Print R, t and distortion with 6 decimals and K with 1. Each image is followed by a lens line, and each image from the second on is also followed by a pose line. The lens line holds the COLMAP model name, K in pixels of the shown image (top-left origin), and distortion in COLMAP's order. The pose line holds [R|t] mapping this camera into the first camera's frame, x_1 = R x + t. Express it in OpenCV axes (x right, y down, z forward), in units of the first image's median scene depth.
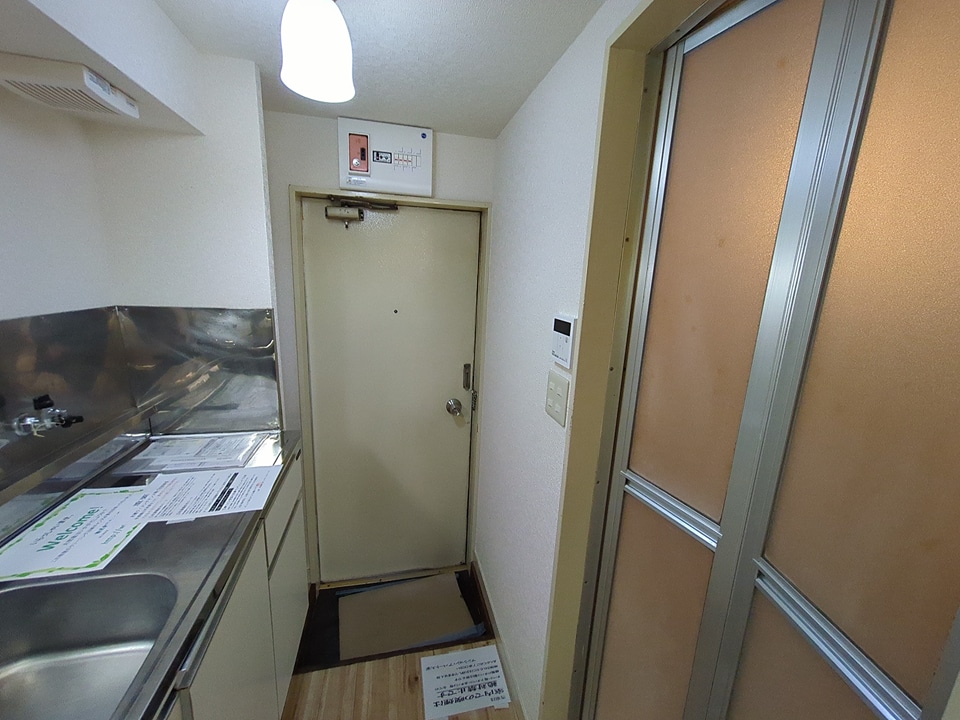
lens RADIAL K [[382.0, 0, 477.8], [0, 382.0, 358.1], [0, 0, 1]] dist [-0.002857, 0.002525]
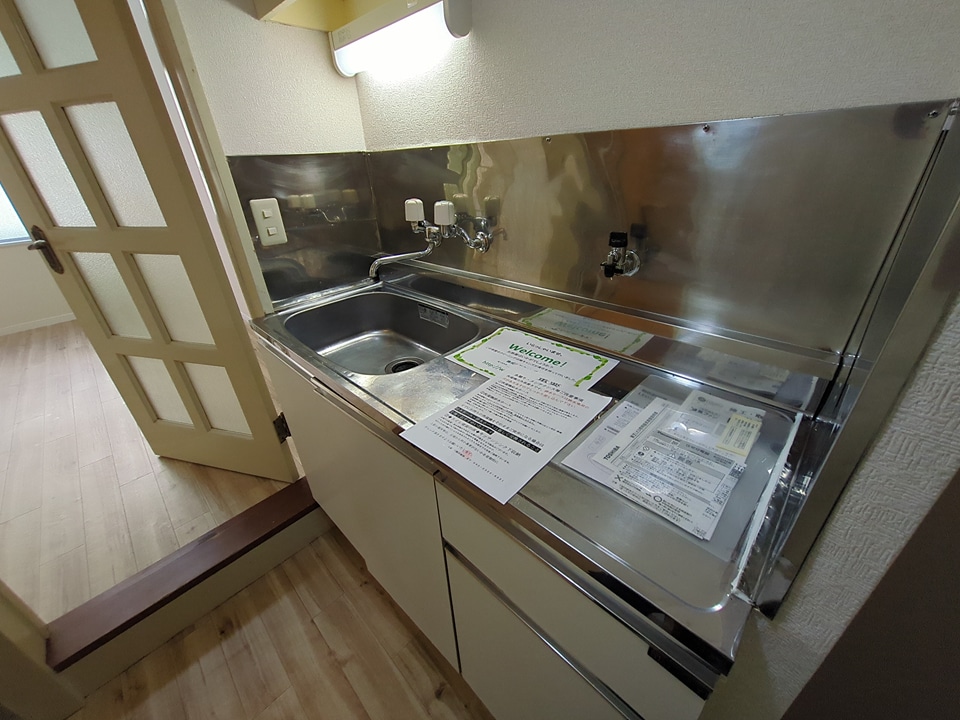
lens RADIAL K [[382.0, 0, 474.2], [0, 382.0, 353.3], [0, 0, 1]] dist [-0.002857, 0.002525]
pose [[-0.842516, 0.246044, -0.479197, -0.283764], [-0.100644, 0.802025, 0.588750, -0.105169], [0.529187, 0.544259, -0.650956, 1.068103]]
